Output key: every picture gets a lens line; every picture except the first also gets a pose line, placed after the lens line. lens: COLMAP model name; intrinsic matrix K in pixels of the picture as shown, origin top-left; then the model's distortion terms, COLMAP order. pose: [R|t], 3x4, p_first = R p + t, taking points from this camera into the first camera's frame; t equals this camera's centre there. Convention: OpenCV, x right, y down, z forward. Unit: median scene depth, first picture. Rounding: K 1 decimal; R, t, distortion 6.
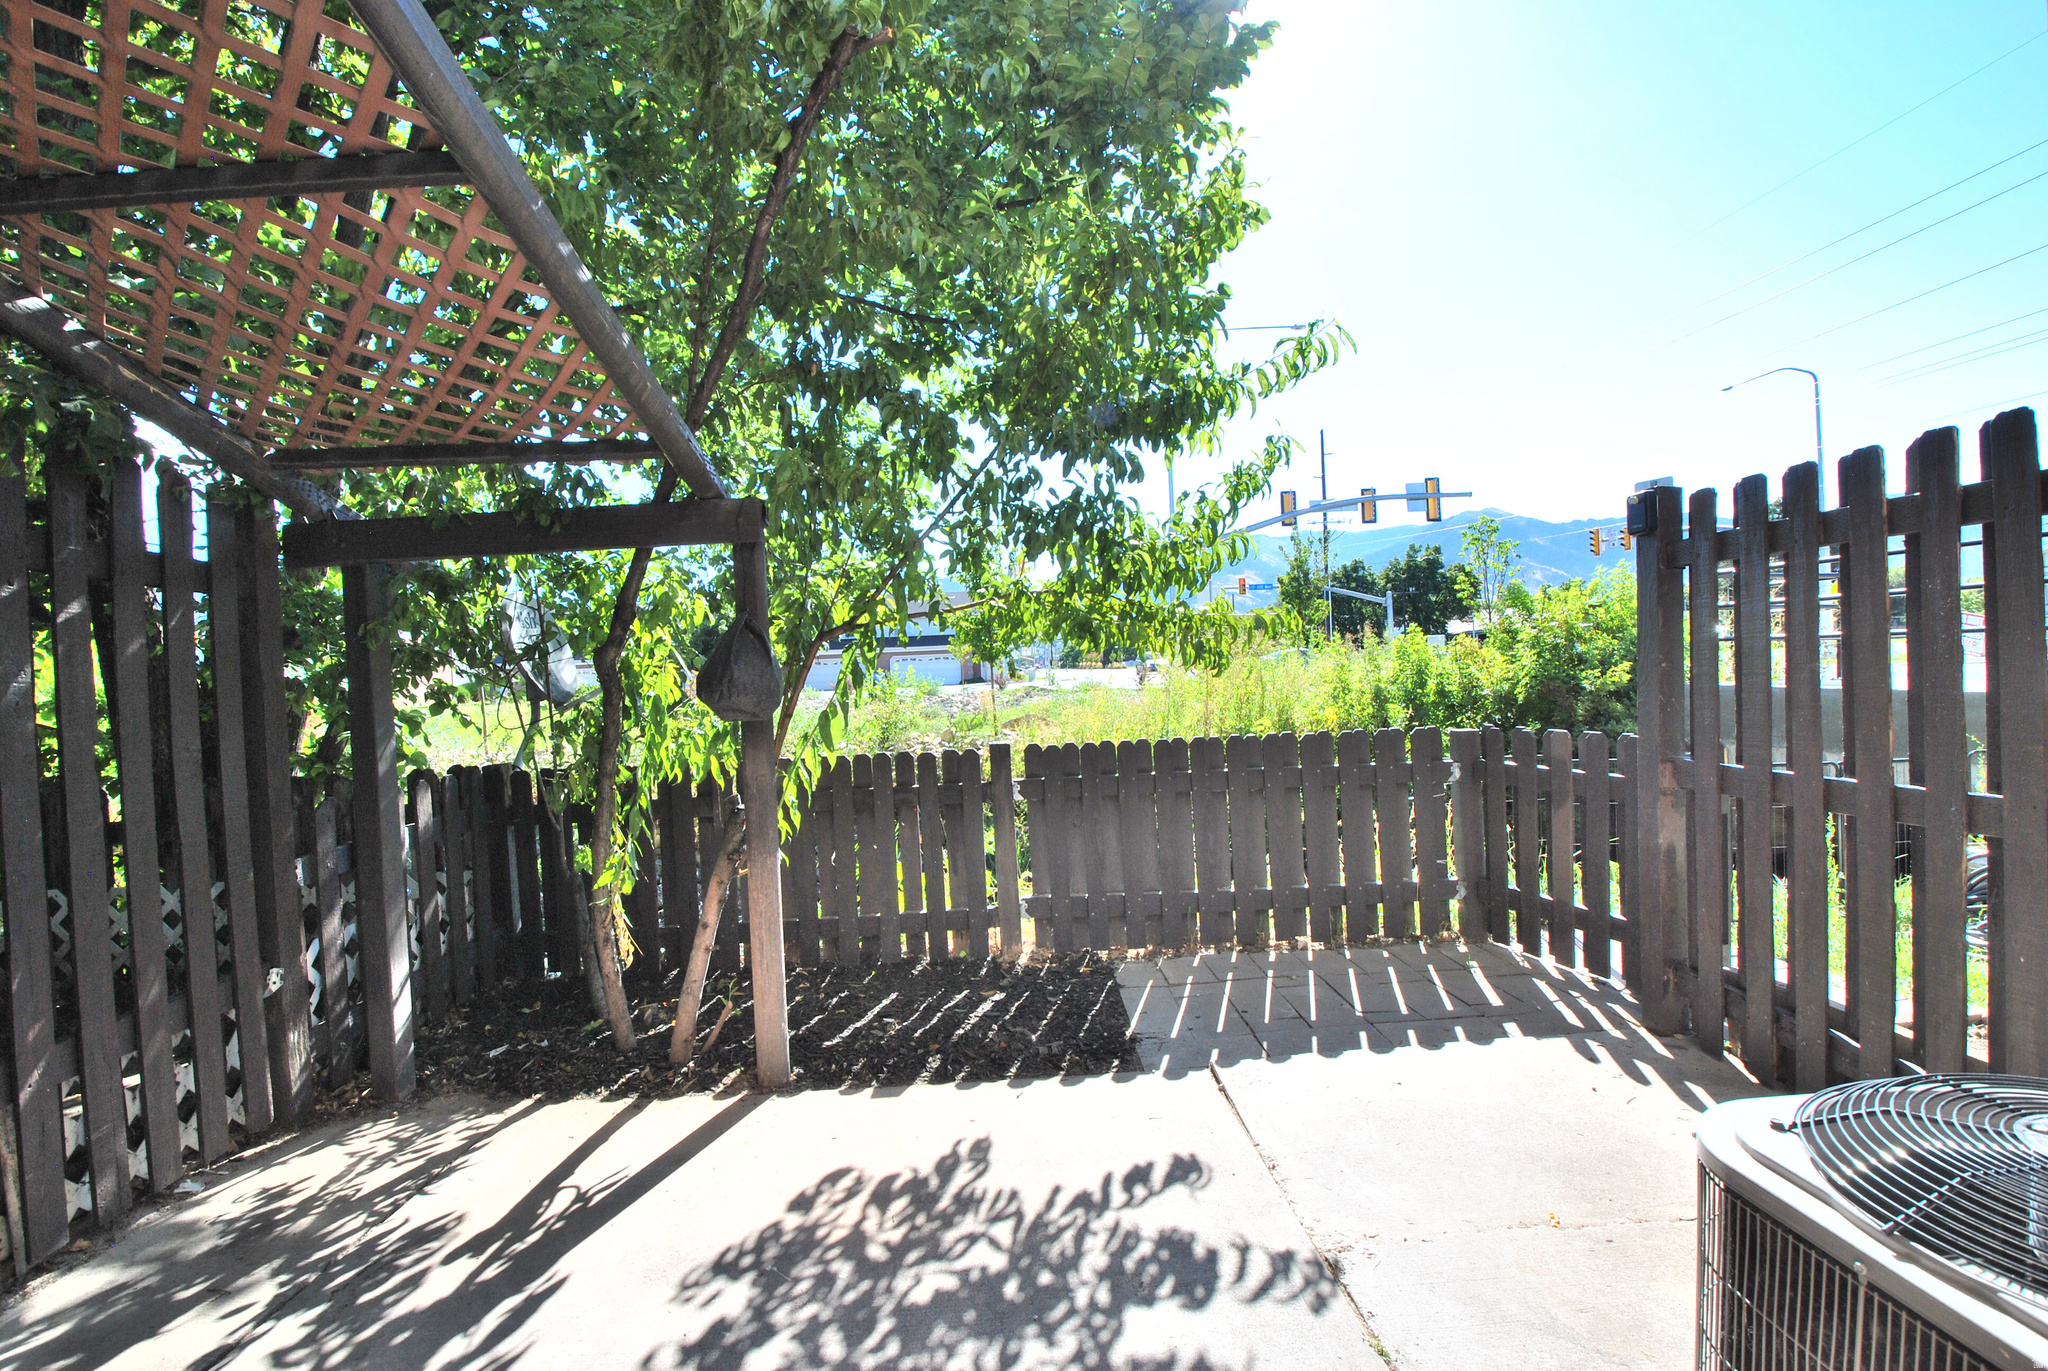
lens RADIAL K [[899.4, 0, 1016.0], [0, 899.4, 677.2], [0, 0, 1]] dist [0.017031, -0.025668]
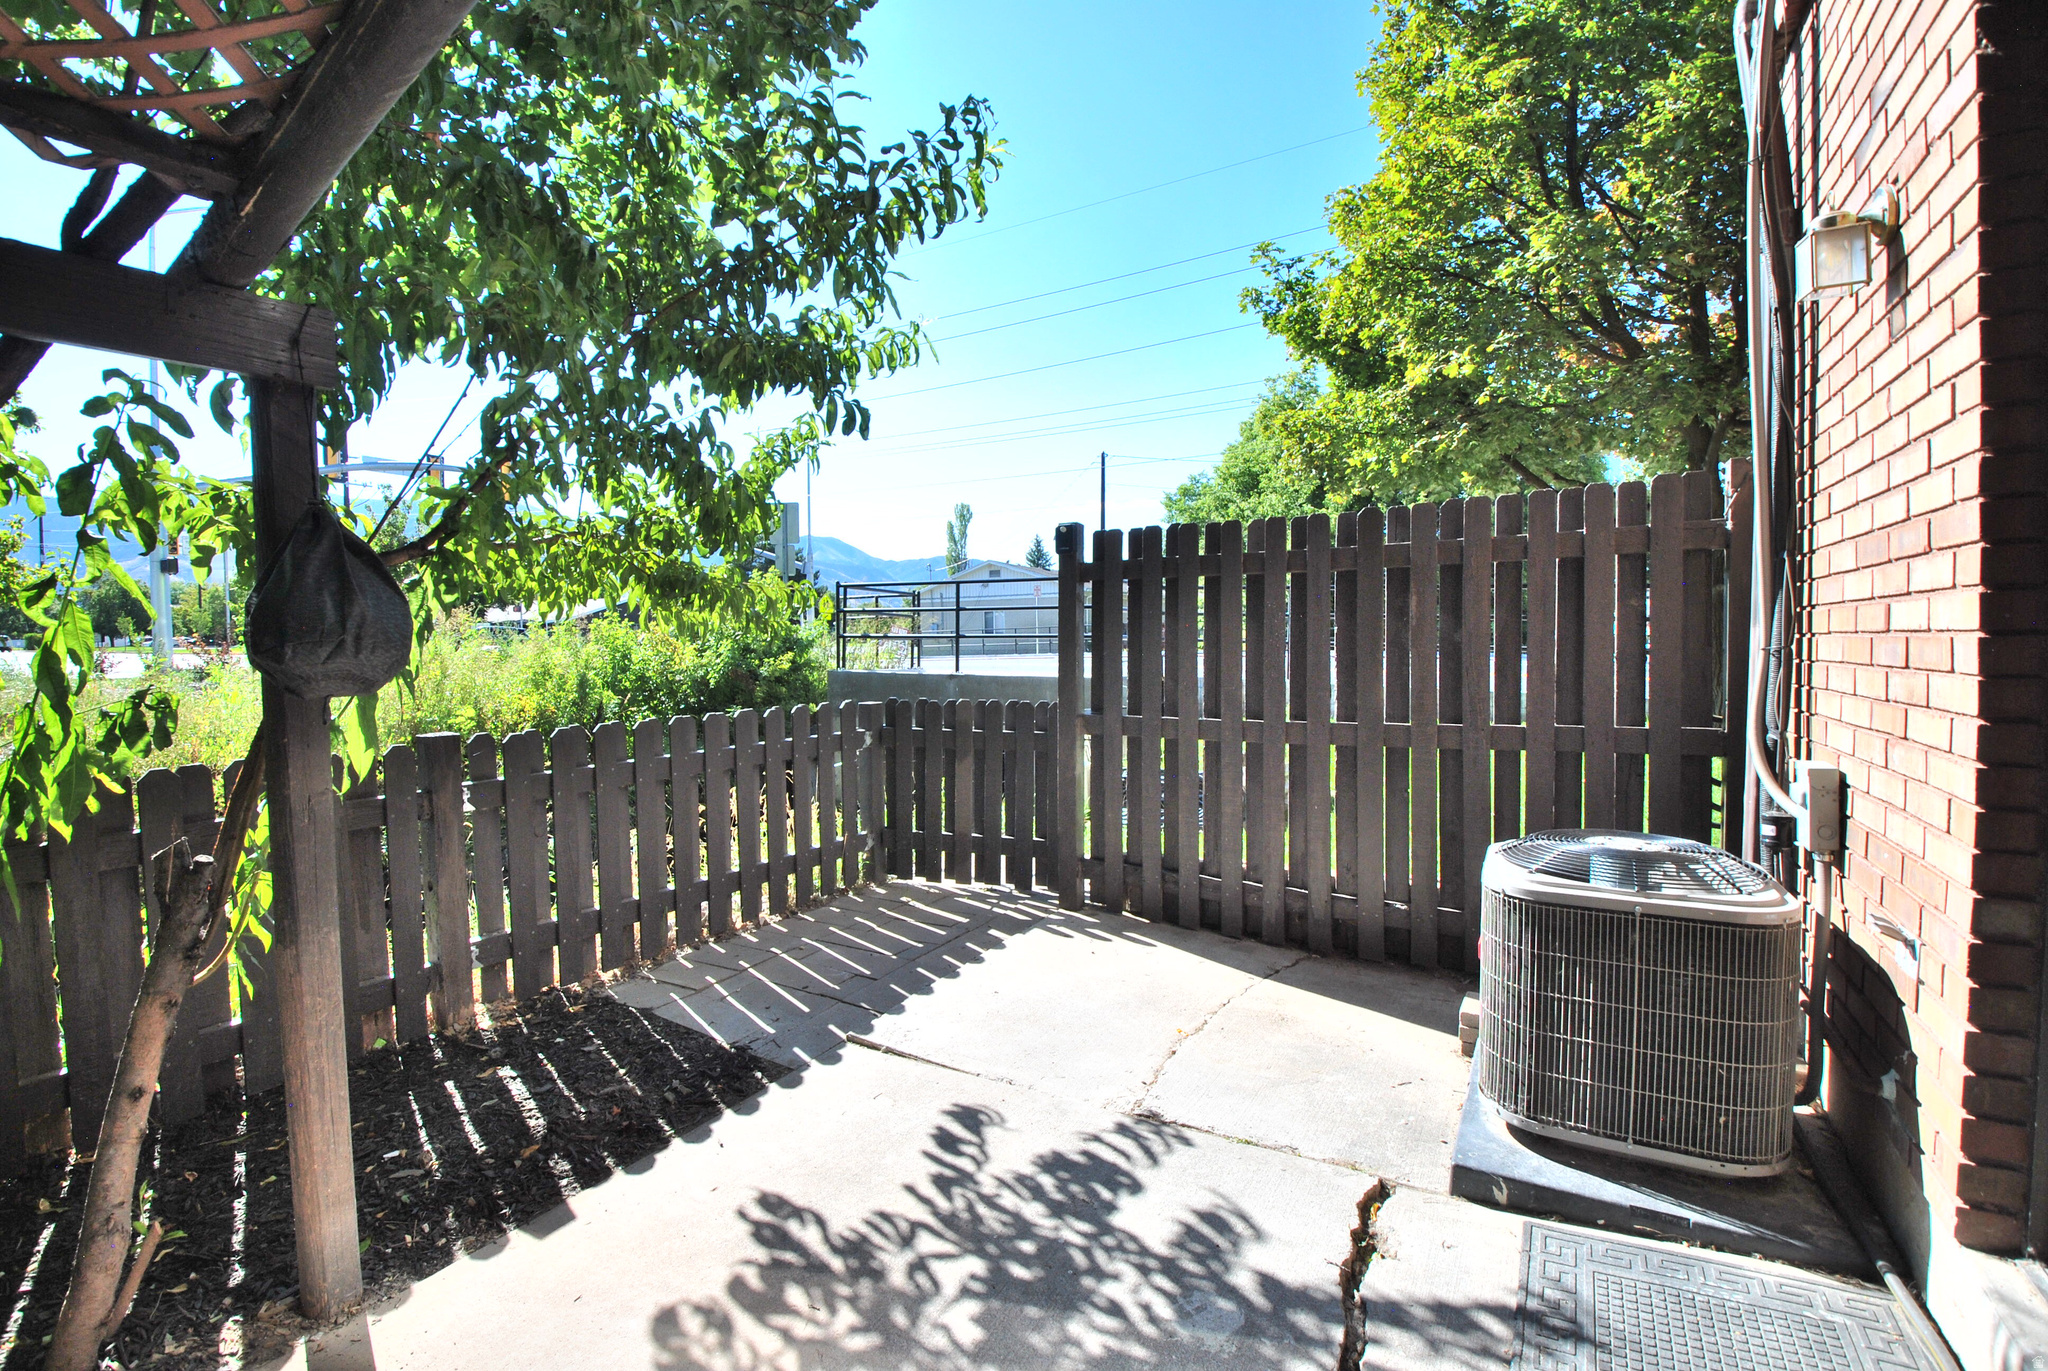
lens RADIAL K [[899.4, 0, 1016.0], [0, 899.4, 677.2], [0, 0, 1]] dist [0.017031, -0.025668]
pose [[0.557571, -0.001381, 0.830128, -0.514051], [-0.005777, 0.999968, 0.005545, 0.028655], [-0.830109, -0.007888, 0.557546, 0.307464]]
